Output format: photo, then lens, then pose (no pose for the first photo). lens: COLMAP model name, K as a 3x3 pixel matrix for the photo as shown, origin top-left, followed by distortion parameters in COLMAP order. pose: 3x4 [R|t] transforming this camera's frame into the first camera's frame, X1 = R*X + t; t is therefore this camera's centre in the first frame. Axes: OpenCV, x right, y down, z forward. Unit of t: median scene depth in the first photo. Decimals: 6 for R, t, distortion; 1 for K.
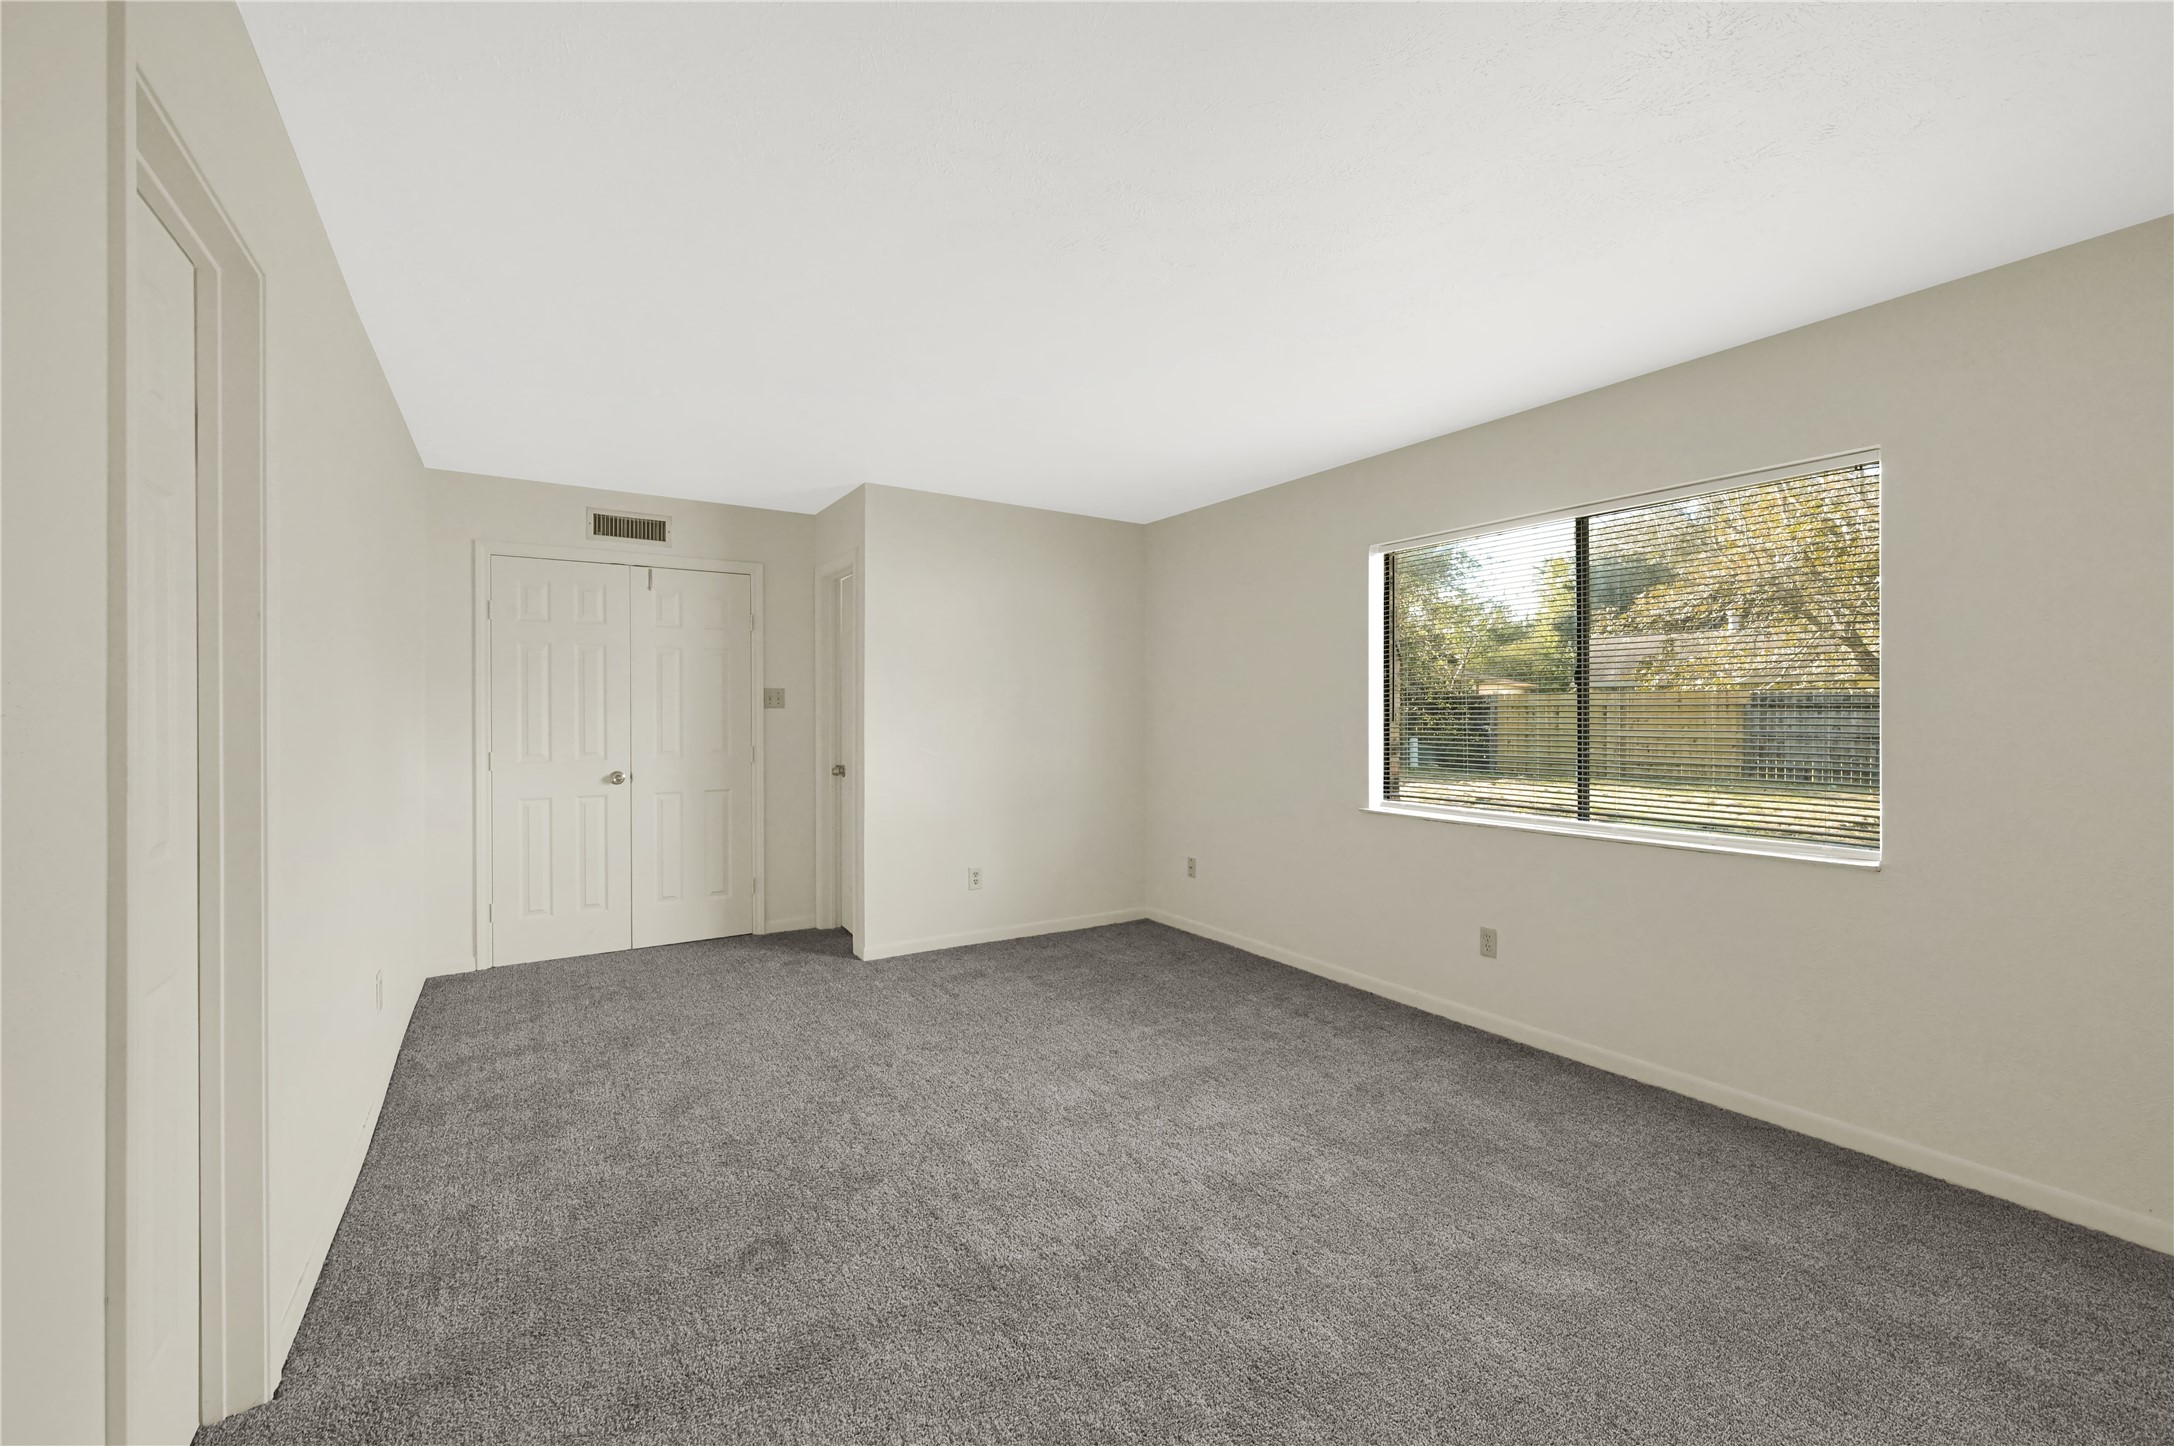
lens RADIAL K [[887.1, 0, 1088.7], [0, 887.1, 710.7], [0, 0, 1]] dist [-0.000027, 0.000467]
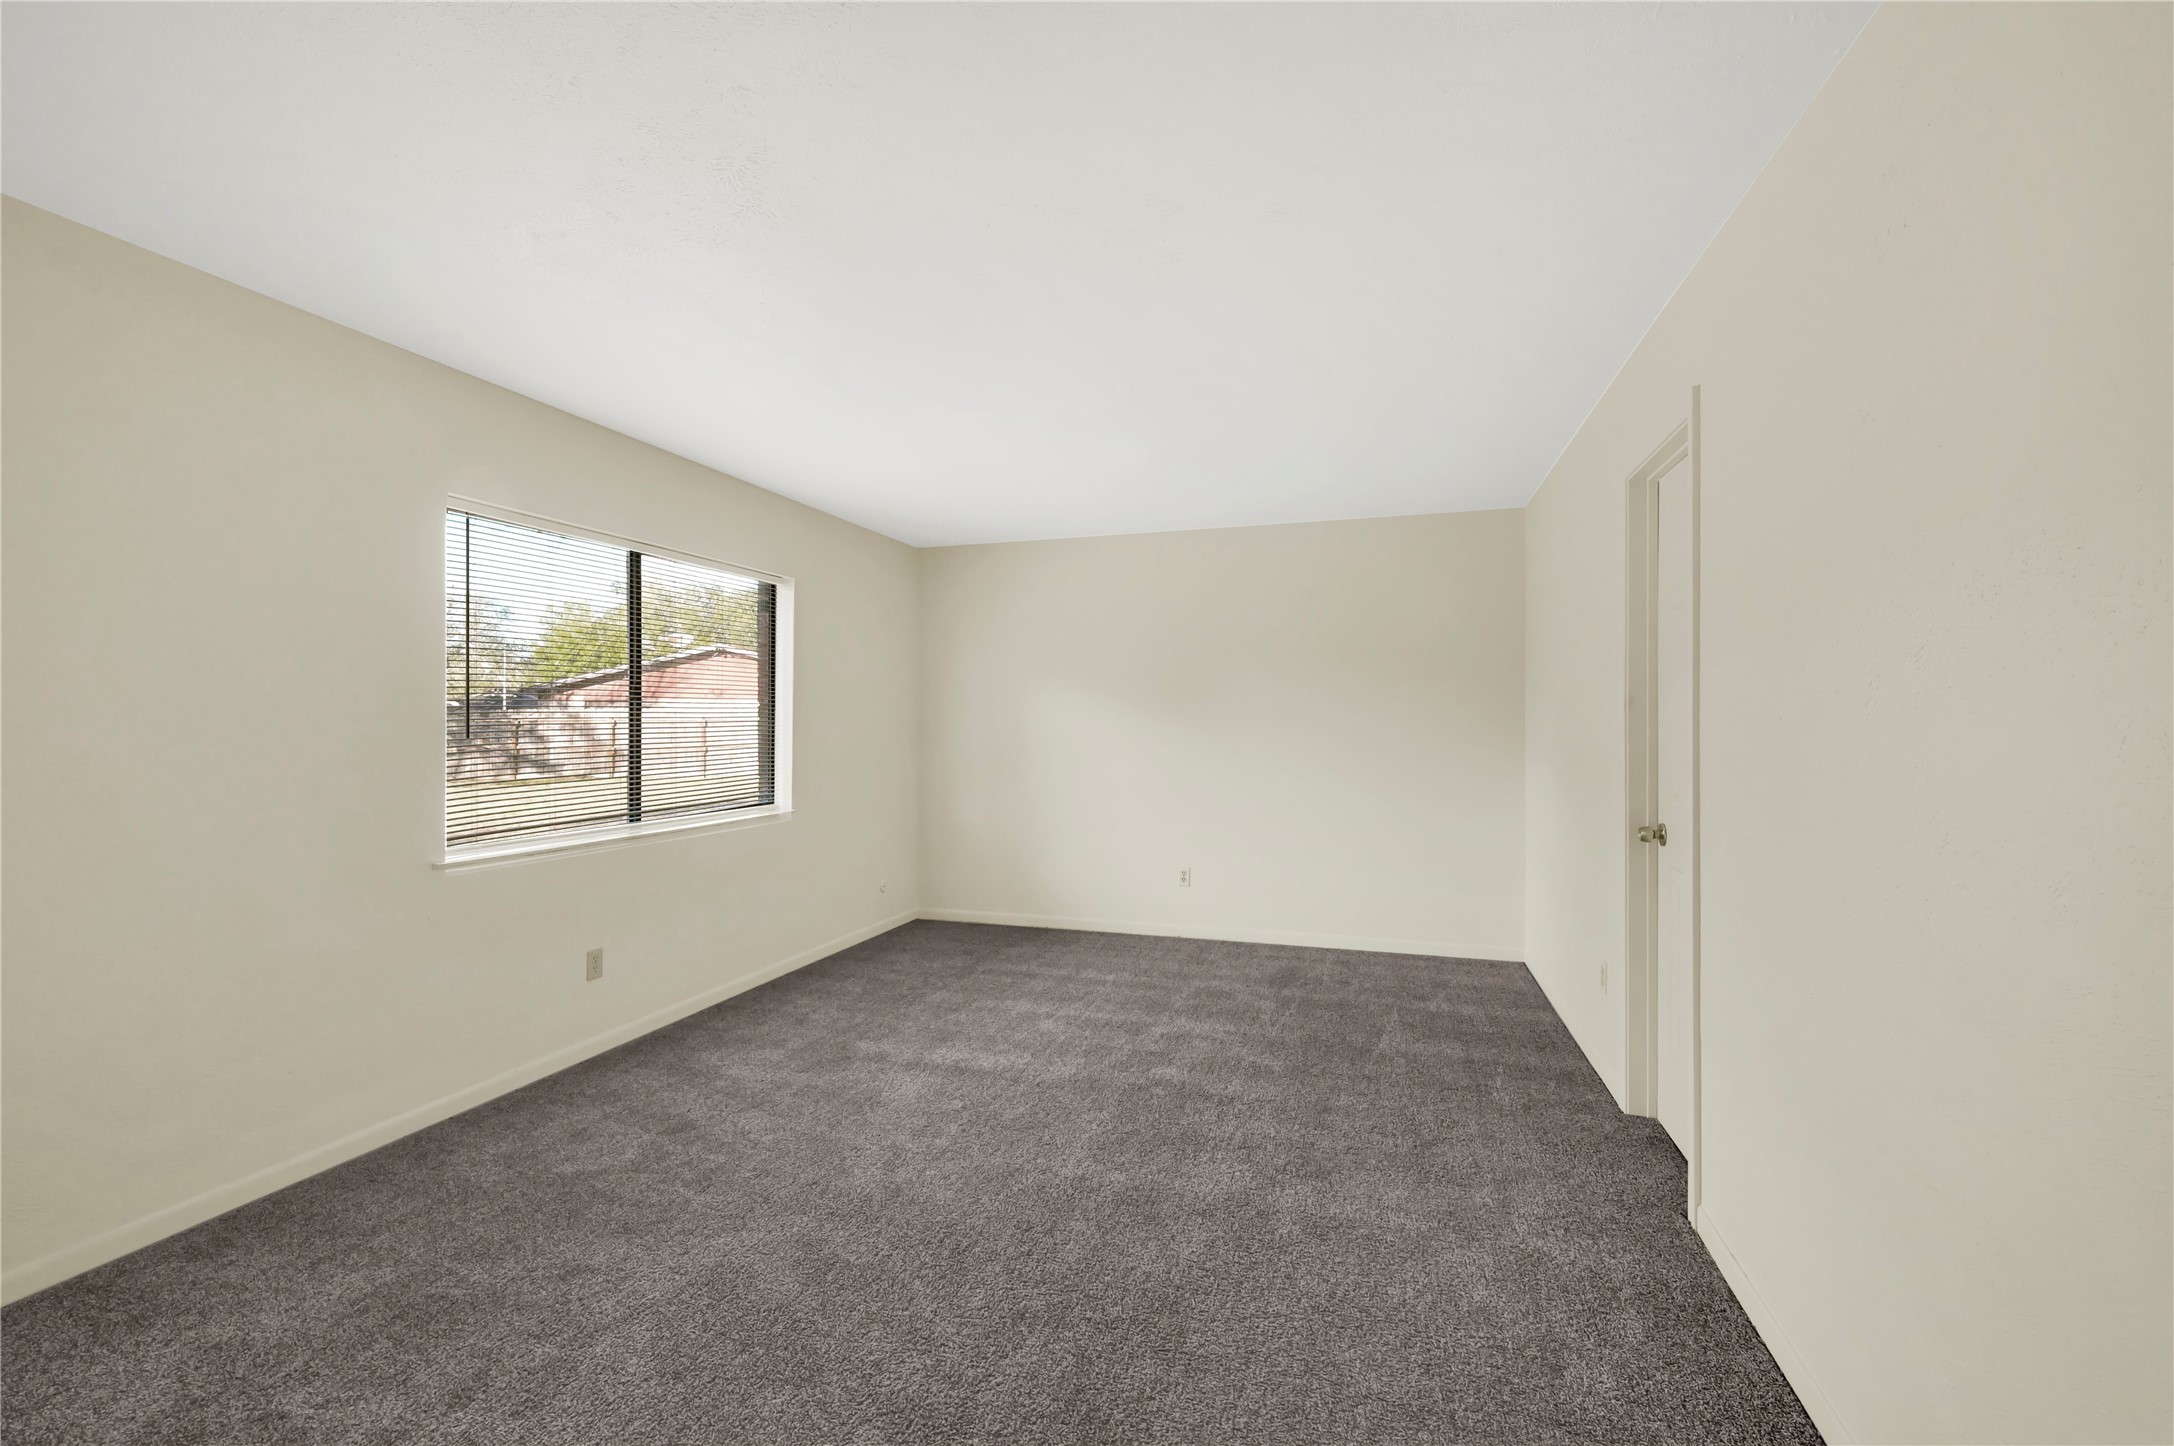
lens RADIAL K [[874.3, 0, 1096.4], [0, 874.3, 728.9], [0, 0, 1]] dist [-0.000745, 0.000684]
pose [[-0.643021, 0.001702, 0.765847, -0.635242], [0.004077, 0.999991, 0.001201, 0.007208], [-0.765838, 0.003895, -0.643022, 1.207025]]
